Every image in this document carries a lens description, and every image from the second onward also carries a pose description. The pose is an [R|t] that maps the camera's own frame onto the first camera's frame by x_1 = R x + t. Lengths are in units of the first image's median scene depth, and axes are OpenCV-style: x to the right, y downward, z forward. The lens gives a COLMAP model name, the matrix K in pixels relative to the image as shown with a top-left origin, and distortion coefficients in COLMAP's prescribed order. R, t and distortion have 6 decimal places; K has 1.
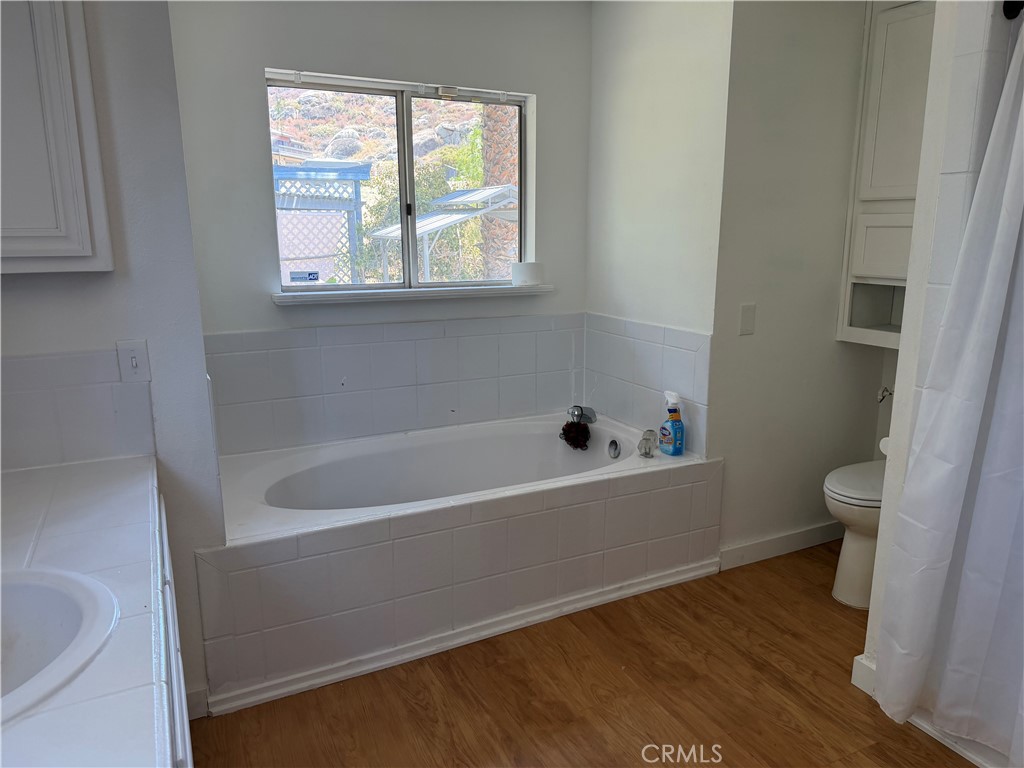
lens RADIAL K [[712.4, 0, 513.0], [0, 712.4, 382.6], [0, 0, 1]] dist [0.006454, 0.000959]
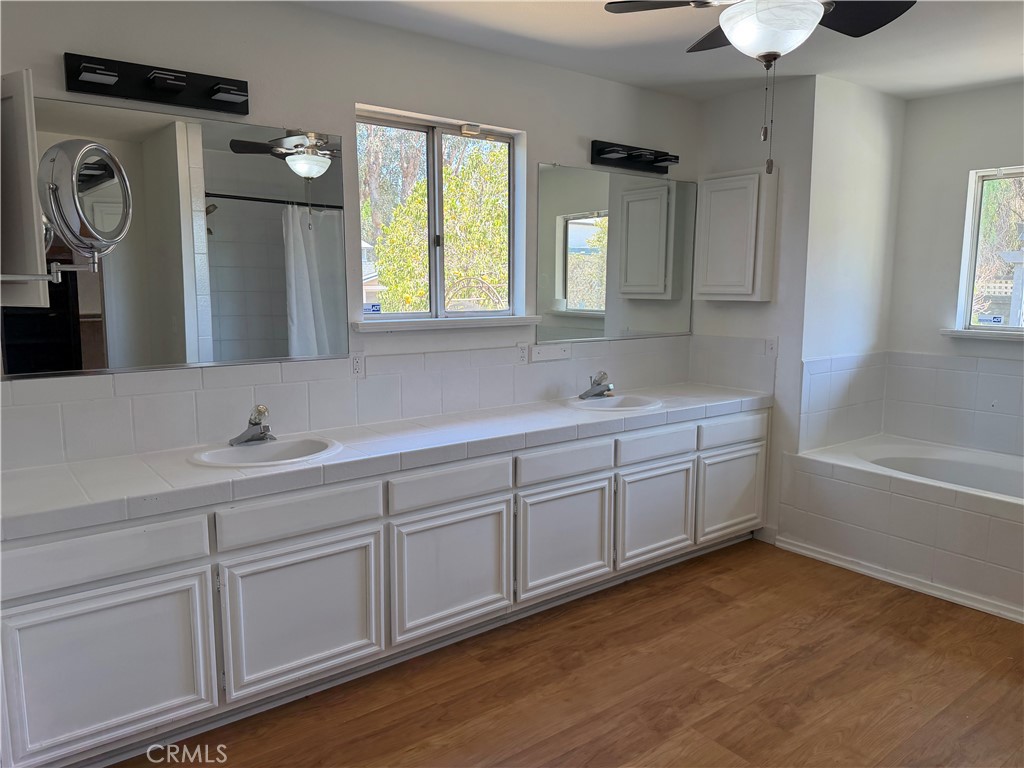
lens RADIAL K [[712.4, 0, 511.8], [0, 712.4, 382.8], [0, 0, 1]] dist [0.006454, 0.000959]
pose [[0.181669, 0.137211, -0.973740, 1.112509], [-0.210531, 0.972684, 0.097784, 0.024581], [0.960559, 0.187238, 0.205594, -0.096663]]
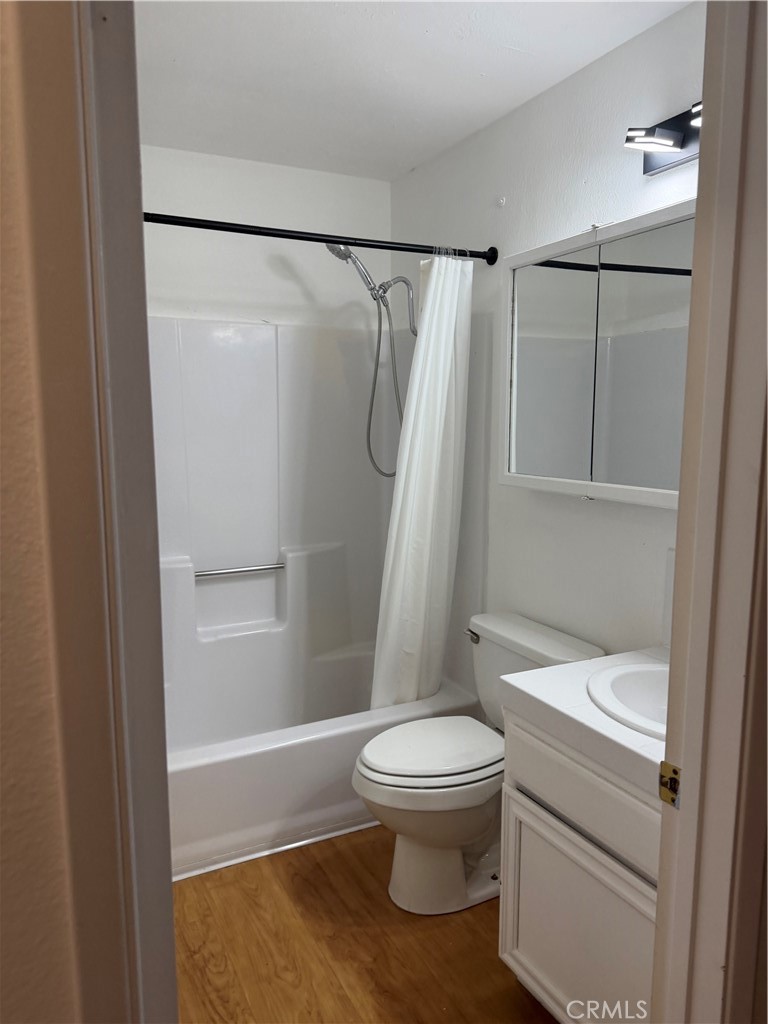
lens RADIAL K [[712.4, 0, 382.7], [0, 712.4, 511.9], [0, 0, 1]] dist [0.006454, 0.000959]
pose [[-0.999833, 0.005114, -0.017518, 0.024584], [-0.001133, 0.940687, 0.339274, -0.376279], [0.018214, 0.339237, -0.940525, 1.598569]]
